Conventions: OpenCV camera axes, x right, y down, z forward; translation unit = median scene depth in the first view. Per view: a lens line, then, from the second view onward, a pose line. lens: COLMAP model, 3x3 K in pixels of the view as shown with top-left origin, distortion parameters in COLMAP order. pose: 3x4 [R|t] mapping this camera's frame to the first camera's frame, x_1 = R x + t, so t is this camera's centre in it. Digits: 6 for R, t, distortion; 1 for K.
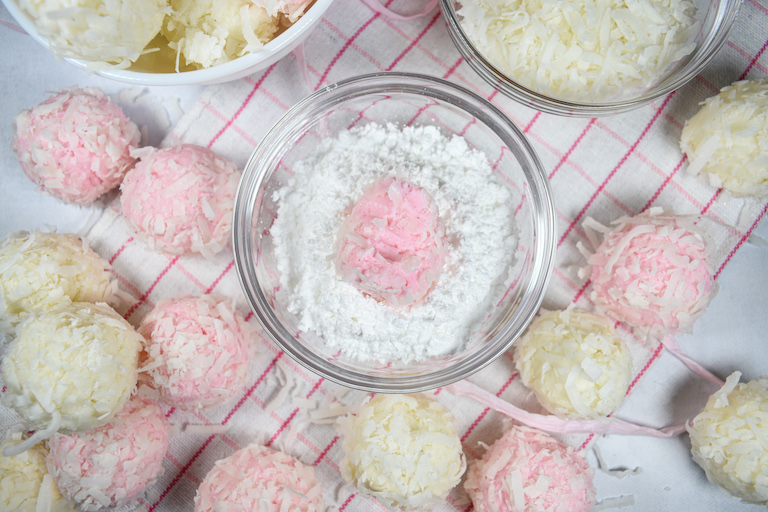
lens RADIAL K [[632.4, 0, 385.9], [0, 632.4, 255.7], [0, 0, 1]] dist [-0.025491, 0.017027]
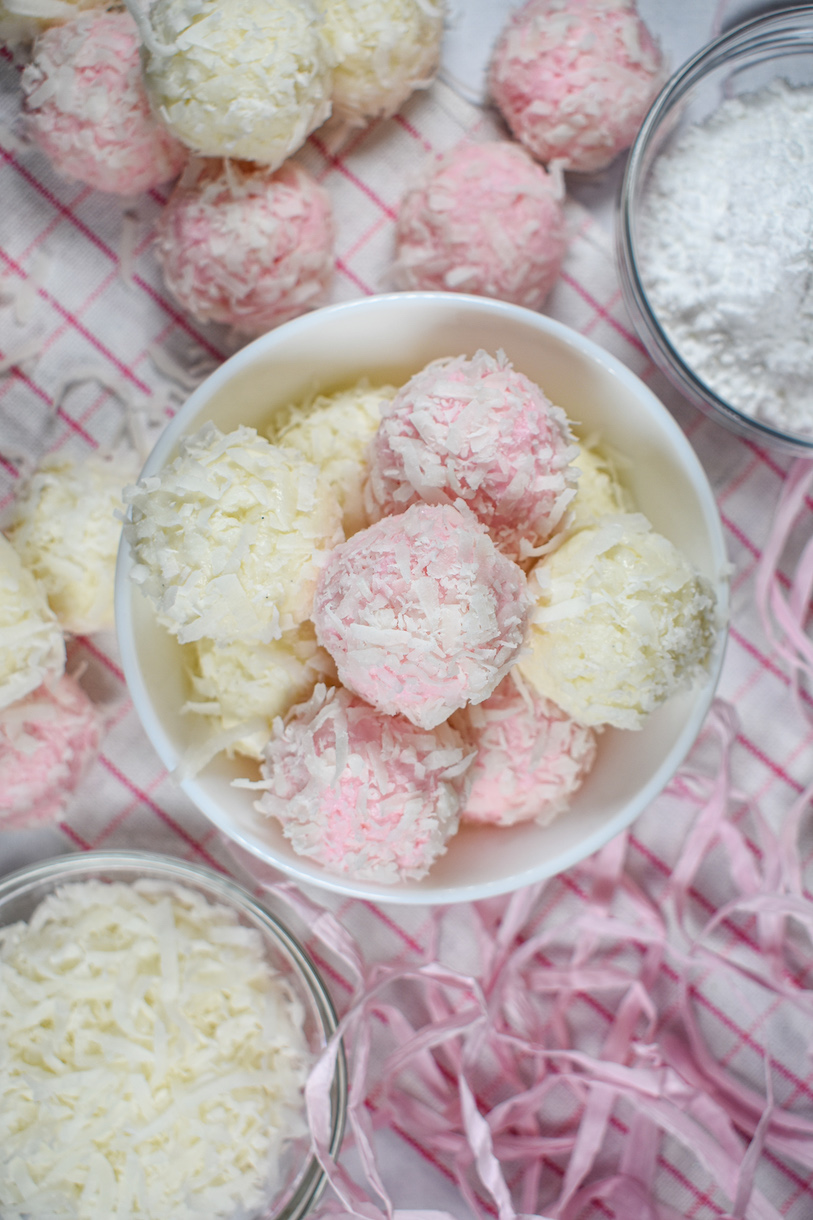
lens RADIAL K [[1553.5, 0, 411.6], [0, 1553.5, 607.8], [0, 0, 1]] dist [-0.020788, 0.000000]
pose [[-0.062993, 0.998014, 0.000184, 0.069460], [-0.997761, -0.062981, 0.022520, -0.080065], [0.022487, 0.001235, 0.999746, -0.629972]]
